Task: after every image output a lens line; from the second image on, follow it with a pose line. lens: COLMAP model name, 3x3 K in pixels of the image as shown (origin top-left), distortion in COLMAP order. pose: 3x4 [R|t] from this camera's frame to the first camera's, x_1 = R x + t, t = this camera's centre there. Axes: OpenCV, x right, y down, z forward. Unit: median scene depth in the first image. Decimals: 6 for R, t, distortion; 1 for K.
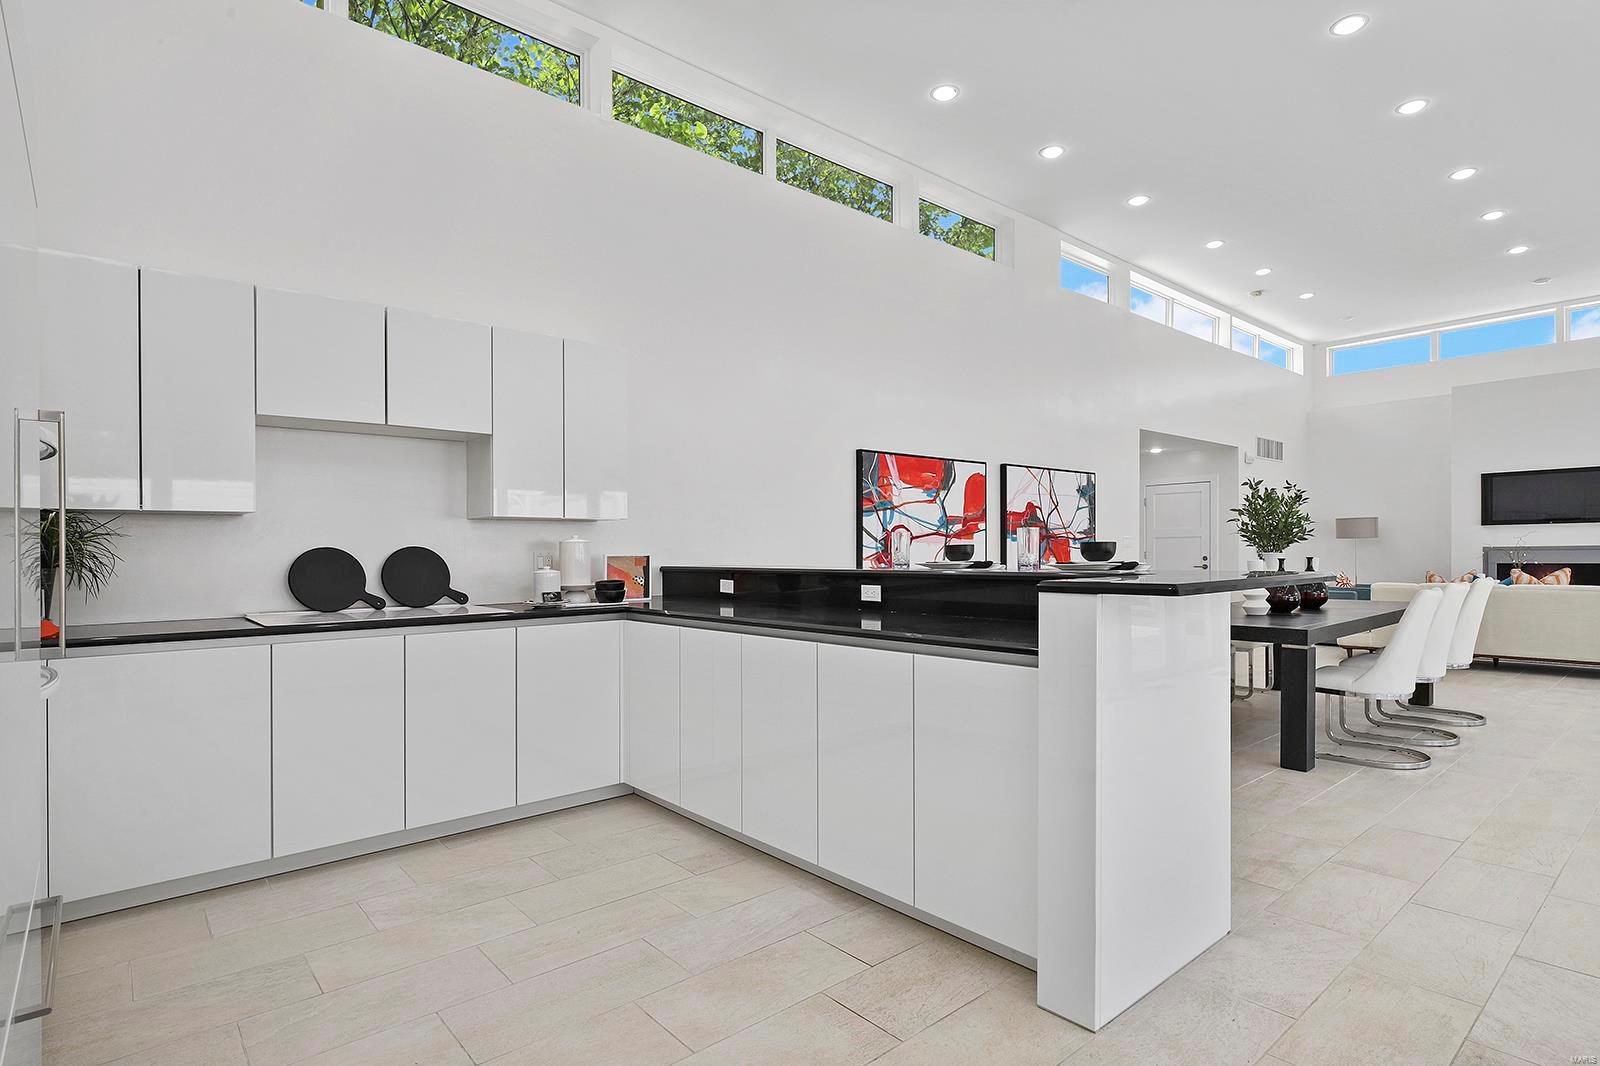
lens RADIAL K [[783.3, 0, 828.5], [0, 783.3, 568.1], [0, 0, 1]] dist [-0.005689, -0.004137]
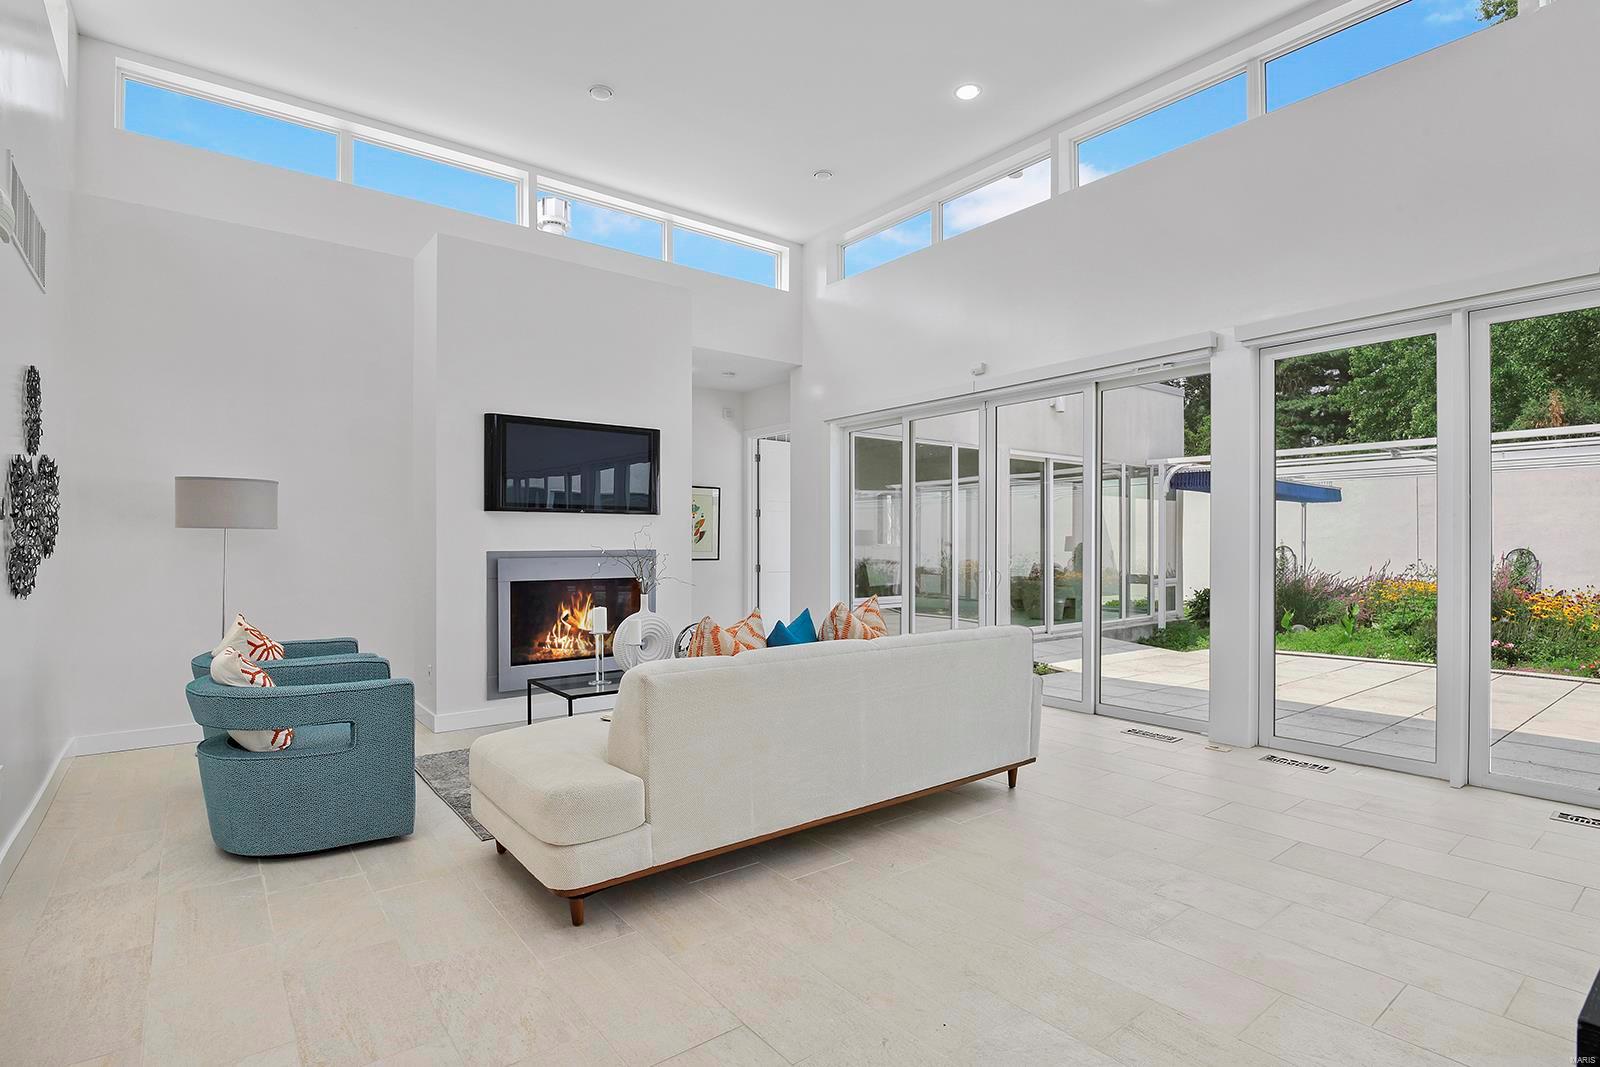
lens RADIAL K [[783.3, 0, 815.1], [0, 783.3, 550.1], [0, 0, 1]] dist [-0.005689, -0.004137]
pose [[0.035738, 0.006956, 0.999337, 0.553669], [0.011803, 0.999903, -0.007382, -0.037504], [-0.999291, 0.012059, 0.035652, 1.356362]]
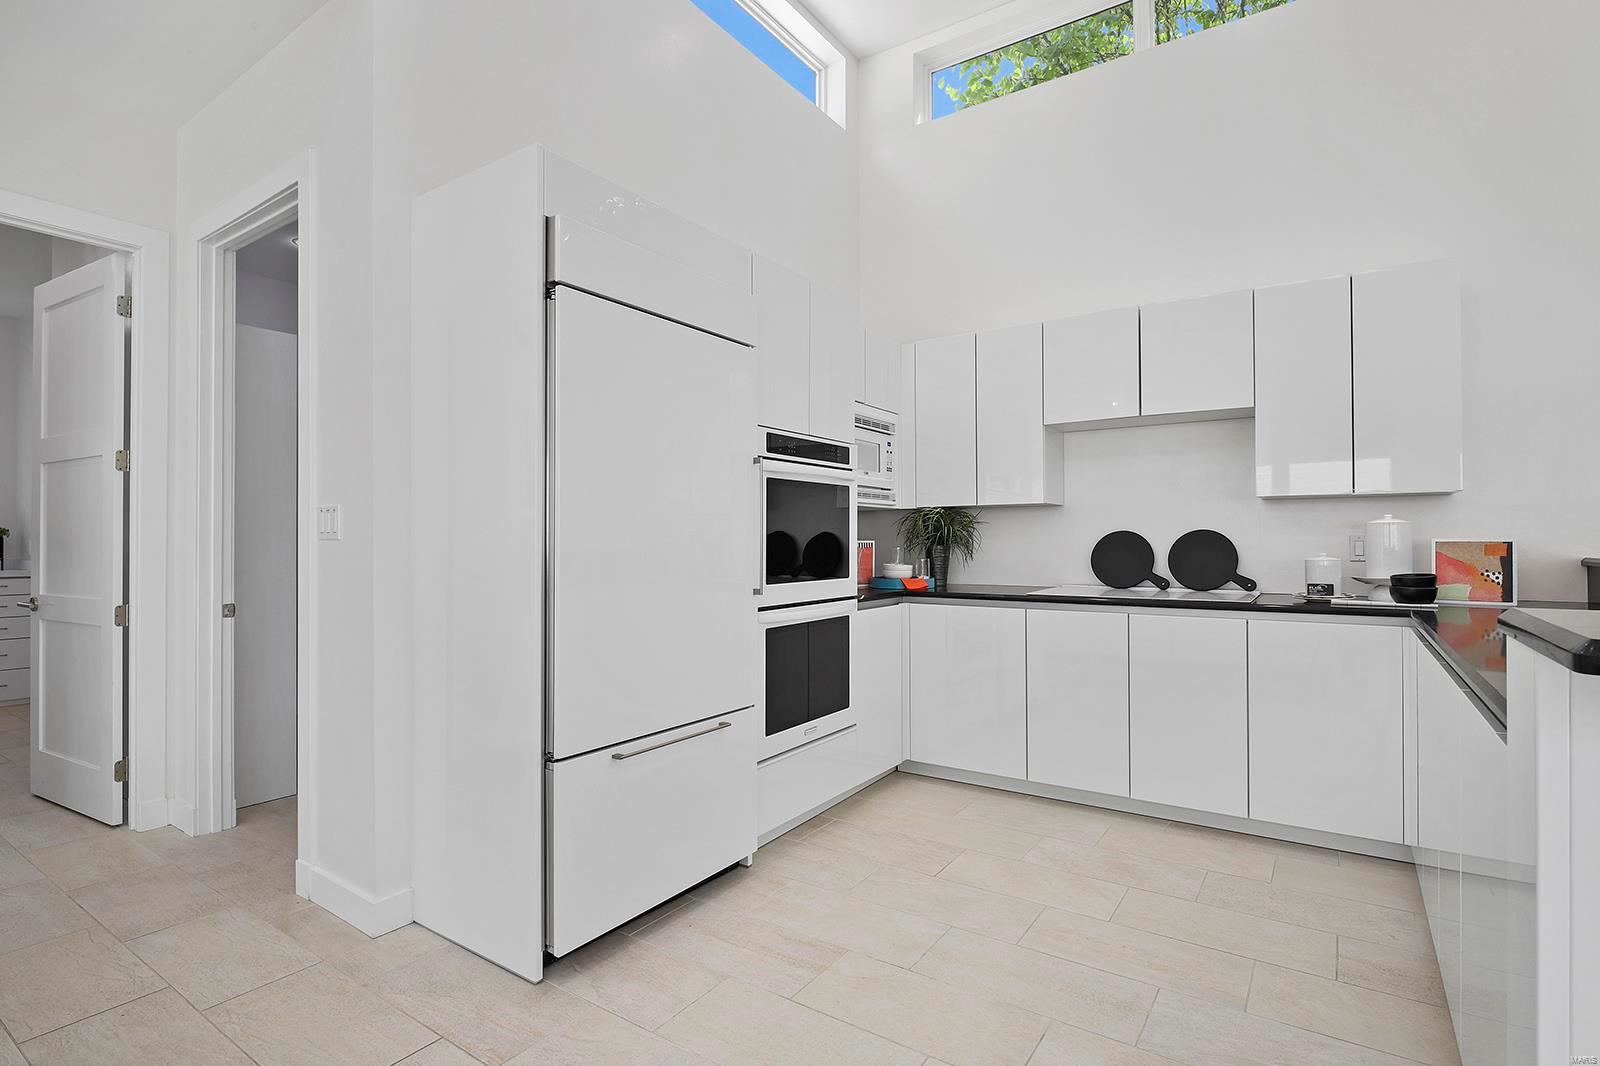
lens RADIAL K [[783.3, 0, 800.2], [0, 783.3, 541.2], [0, 0, 1]] dist [-0.005689, -0.004137]
pose [[0.255266, 0.013167, -0.966781, 0.224297], [-0.019159, 0.999780, 0.008557, -0.008364], [0.966681, 0.016338, 0.255463, 0.179897]]
